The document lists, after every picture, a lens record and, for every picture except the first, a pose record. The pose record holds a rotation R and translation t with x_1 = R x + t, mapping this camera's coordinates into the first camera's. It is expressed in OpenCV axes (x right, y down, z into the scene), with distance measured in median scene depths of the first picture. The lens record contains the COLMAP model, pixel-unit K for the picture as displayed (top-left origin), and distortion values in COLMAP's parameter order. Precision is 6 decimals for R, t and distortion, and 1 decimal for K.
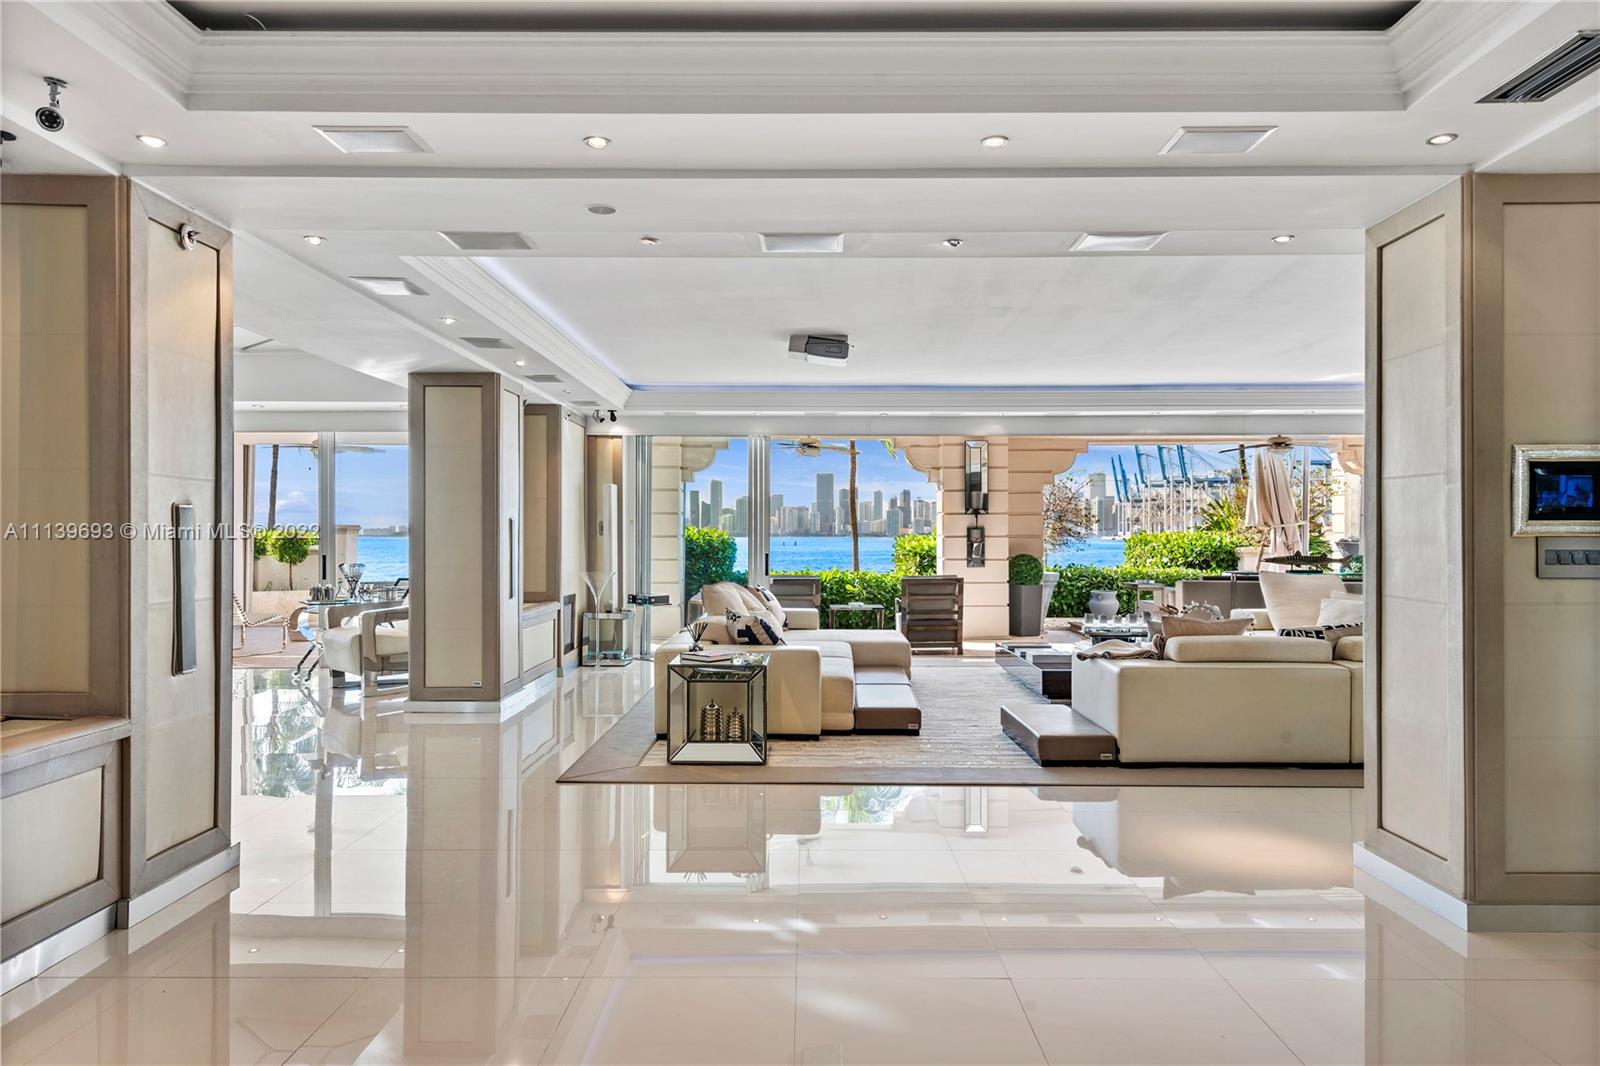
lens RADIAL K [[1056.8, 0, 790.7], [0, 1056.8, 531.1], [0, 0, 1]] dist [0.025612, -0.021158]
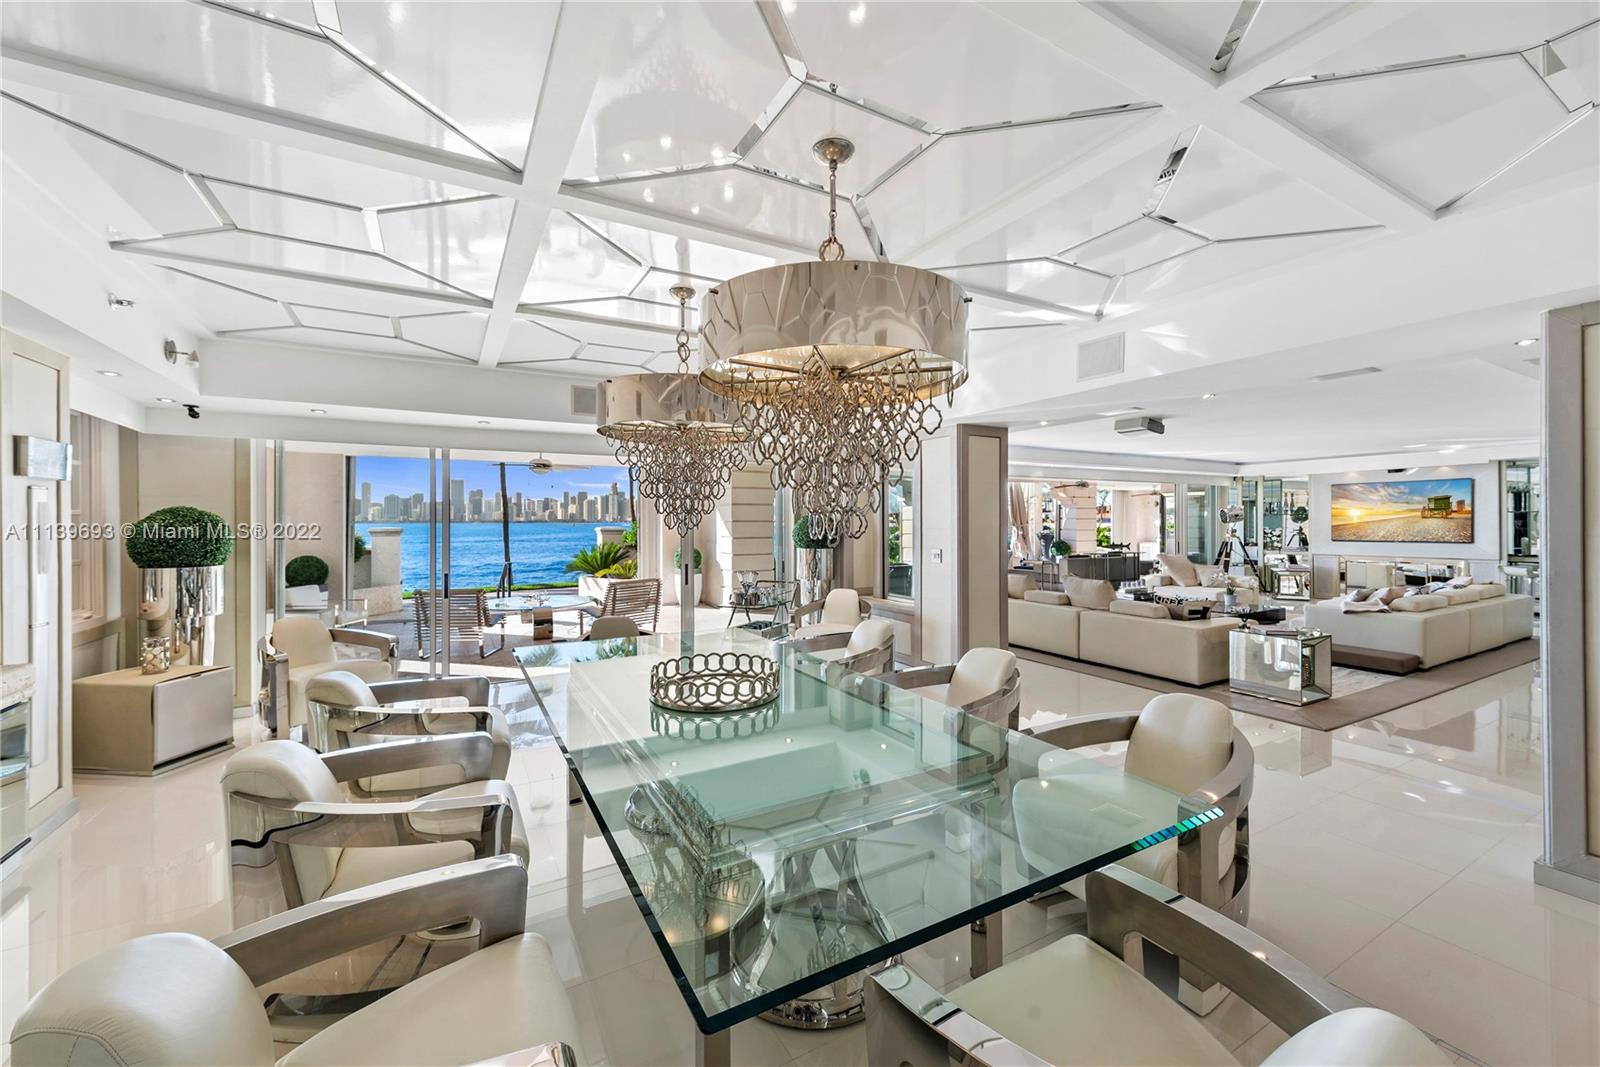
lens RADIAL K [[632.4, 0, 795.2], [0, 632.4, 521.3], [0, 0, 1]] dist [0.032356, -0.015953]
pose [[0.866119, -0.000952, 0.499837, -0.738897], [-0.000822, 0.999994, 0.003328, -0.026794], [-0.499838, -0.003294, 0.866113, 0.354269]]
